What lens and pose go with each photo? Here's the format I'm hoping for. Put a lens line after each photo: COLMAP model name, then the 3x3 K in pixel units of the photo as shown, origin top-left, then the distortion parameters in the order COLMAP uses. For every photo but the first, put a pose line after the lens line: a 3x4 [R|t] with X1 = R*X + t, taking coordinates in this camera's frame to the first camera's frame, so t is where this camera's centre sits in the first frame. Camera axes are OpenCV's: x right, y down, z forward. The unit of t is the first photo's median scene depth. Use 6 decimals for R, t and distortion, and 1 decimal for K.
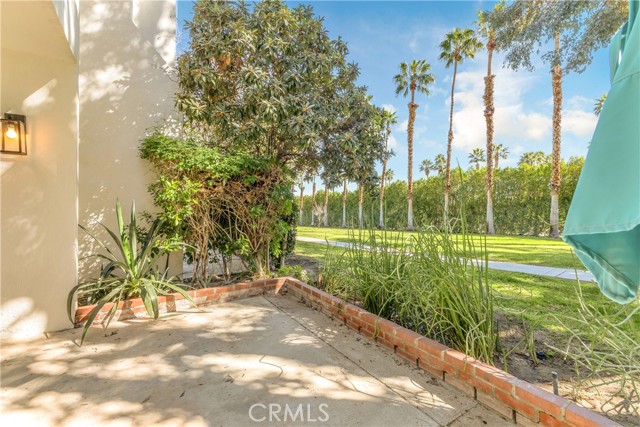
lens RADIAL K [[280.0, 0, 319.7], [0, 280.0, 212.9], [0, 0, 1]] dist [0.013291, -0.003511]
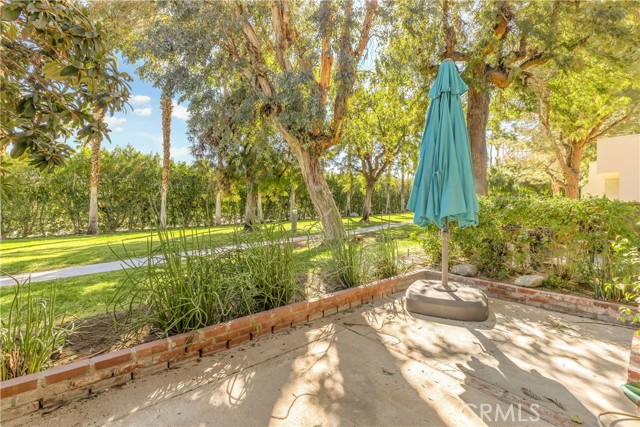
lens RADIAL K [[280.0, 0, 312.8], [0, 280.0, 203.3], [0, 0, 1]] dist [0.013291, -0.003511]
pose [[-0.129839, 0.015617, 0.991412, -1.099744], [-0.001706, 0.999871, -0.015974, -0.037776], [-0.991534, -0.003766, -0.129795, 1.158533]]
